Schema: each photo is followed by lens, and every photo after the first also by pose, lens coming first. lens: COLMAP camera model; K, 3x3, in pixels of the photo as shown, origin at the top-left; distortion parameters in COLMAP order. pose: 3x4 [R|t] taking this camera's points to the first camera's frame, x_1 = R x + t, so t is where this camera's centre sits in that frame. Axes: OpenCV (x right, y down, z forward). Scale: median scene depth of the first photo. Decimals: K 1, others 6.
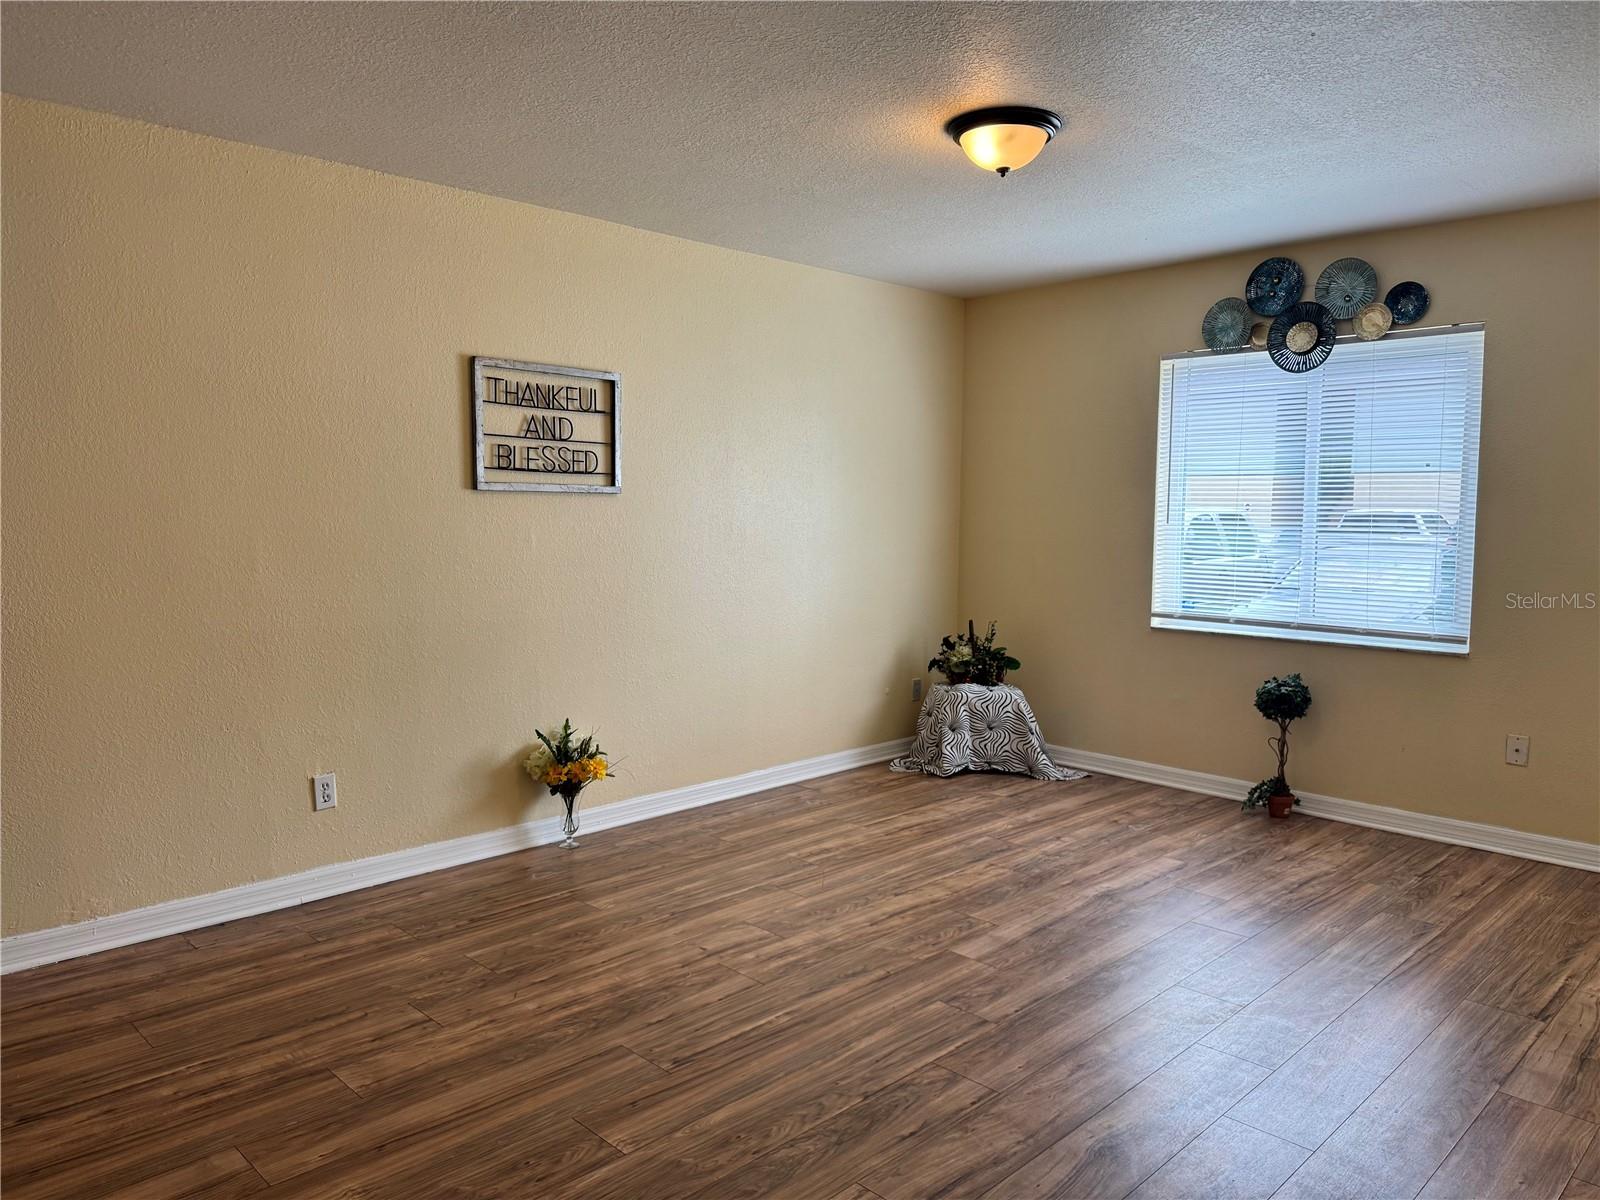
lens RADIAL K [[1123.5, 0, 802.6], [0, 1123.5, 596.3], [0, 0, 1]] dist [0.128800, -0.208762]
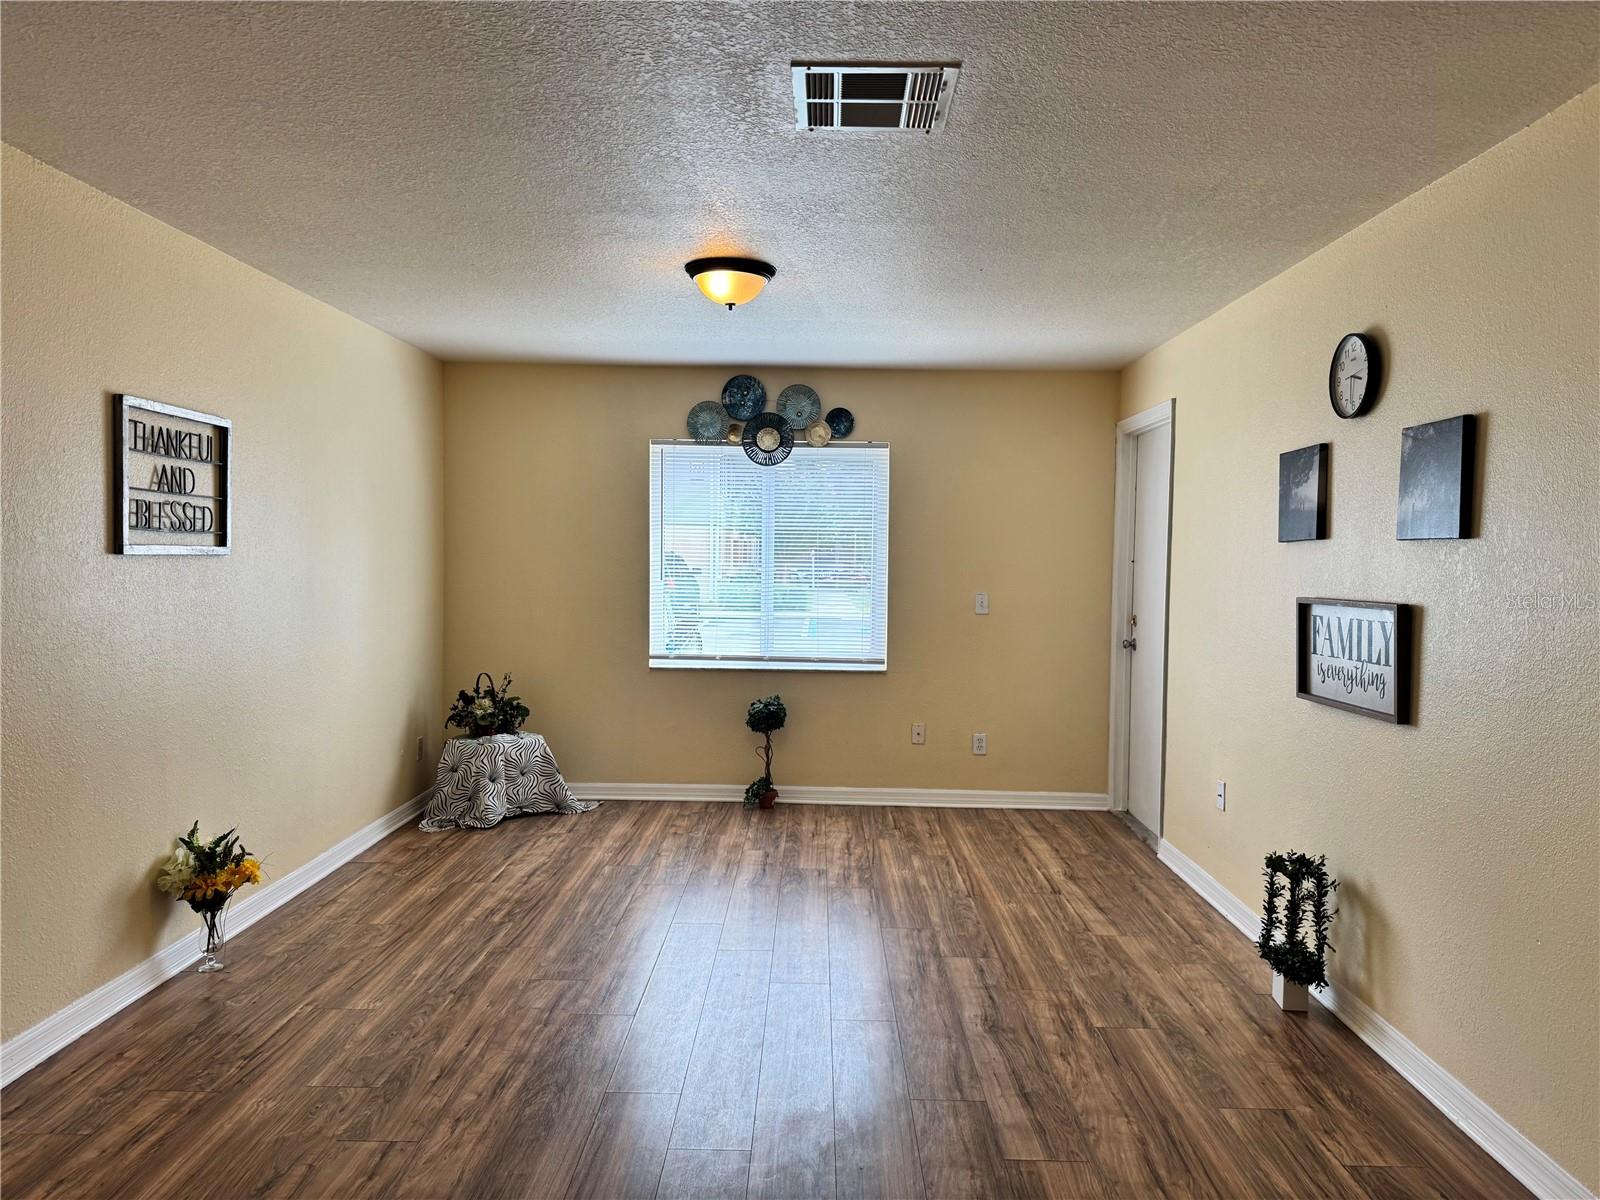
lens RADIAL K [[1123.5, 0, 802.6], [0, 1123.5, 596.3], [0, 0, 1]] dist [0.128800, -0.208762]
pose [[0.714695, -0.022282, 0.699082, -0.486935], [0.046734, 0.998780, -0.015943, -0.025791], [-0.697874, 0.044065, 0.714864, 0.061409]]
